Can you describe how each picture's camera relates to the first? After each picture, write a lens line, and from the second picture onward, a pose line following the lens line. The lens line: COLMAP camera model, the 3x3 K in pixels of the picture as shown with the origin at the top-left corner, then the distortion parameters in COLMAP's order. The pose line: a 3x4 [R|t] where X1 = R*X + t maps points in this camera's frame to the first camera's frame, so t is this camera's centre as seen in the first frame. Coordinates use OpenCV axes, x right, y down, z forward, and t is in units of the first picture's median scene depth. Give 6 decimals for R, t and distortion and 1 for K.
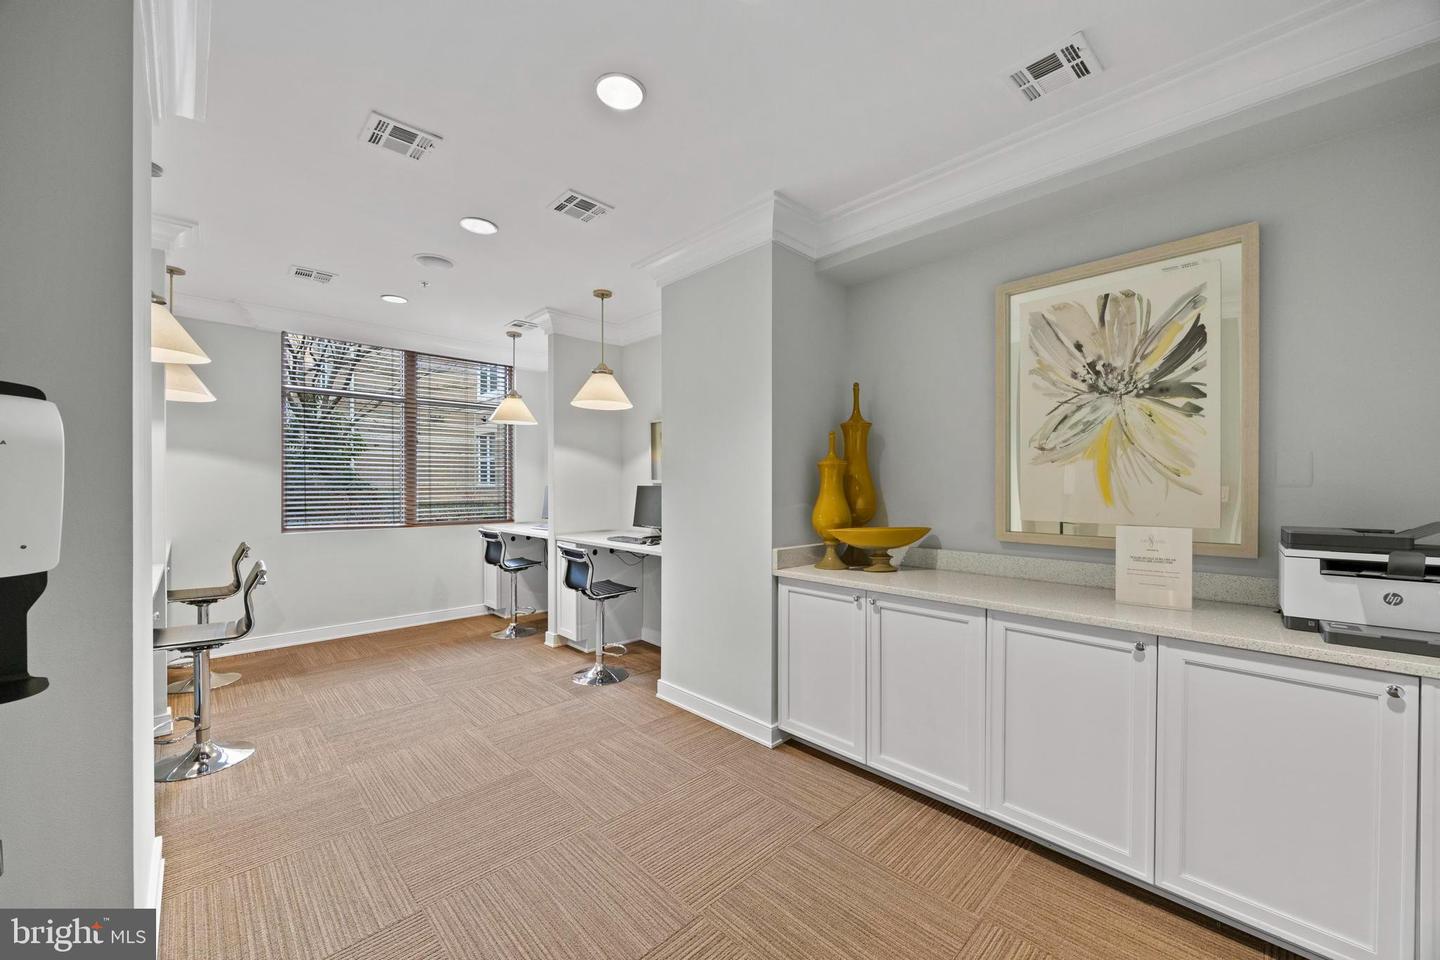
lens RADIAL K [[550.7, 0, 725.5], [0, 550.7, 484.8], [0, 0, 1]] dist [-0.002215, -0.000010]
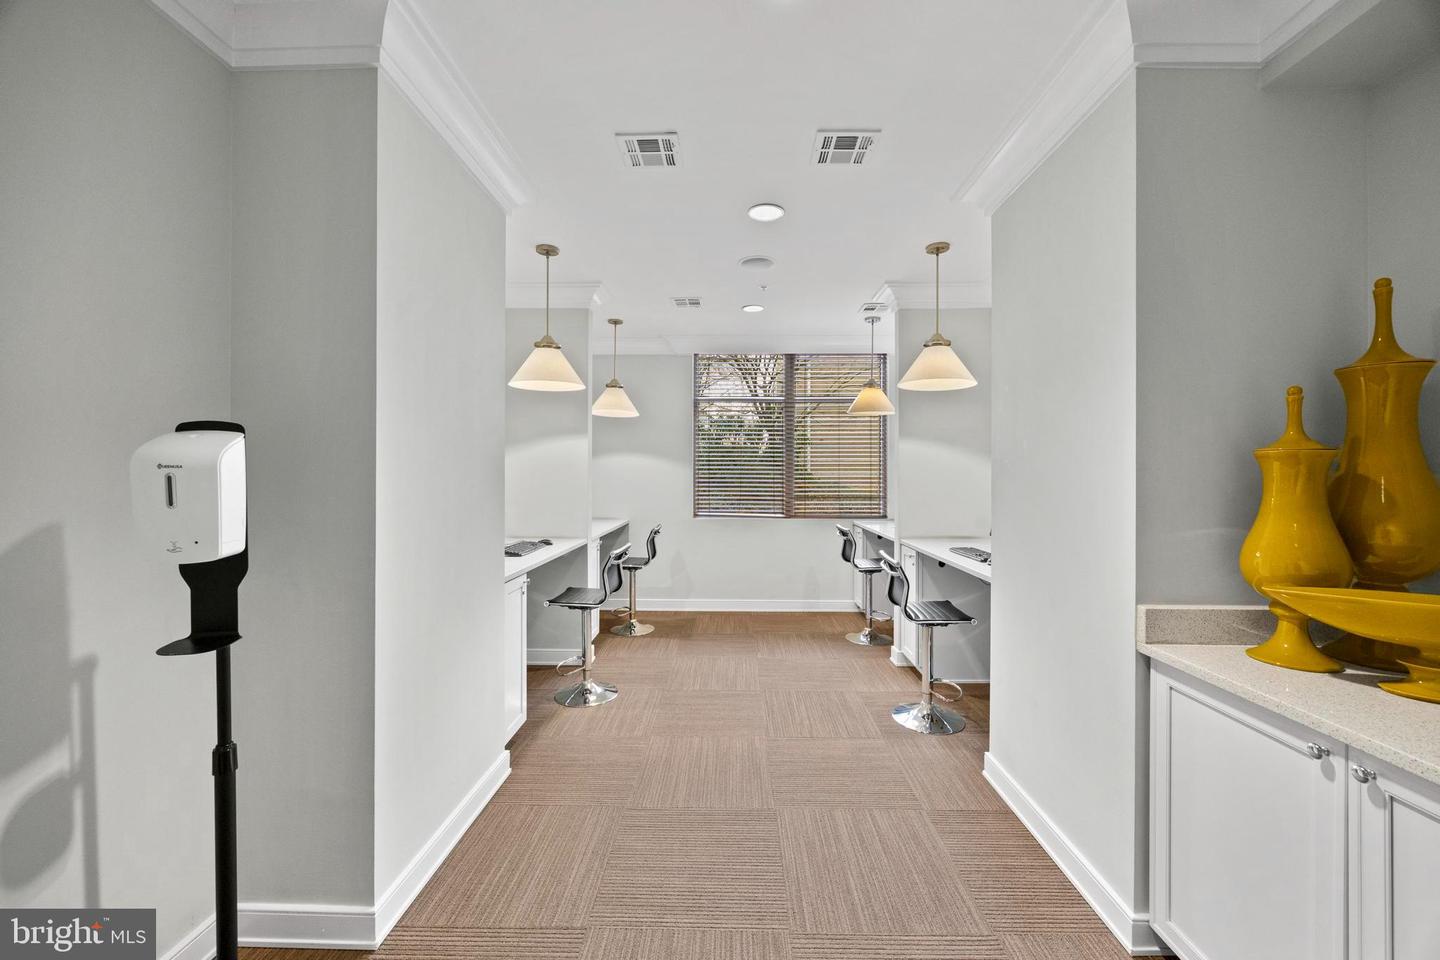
lens RADIAL K [[550.7, 0, 722.5], [0, 550.7, 472.1], [0, 0, 1]] dist [-0.002215, -0.000010]
pose [[0.705259, -0.000729, -0.708950, 0.167341], [-0.002178, 0.999993, -0.003194, -0.016529], [0.708947, 0.003796, 0.705252, 0.263309]]
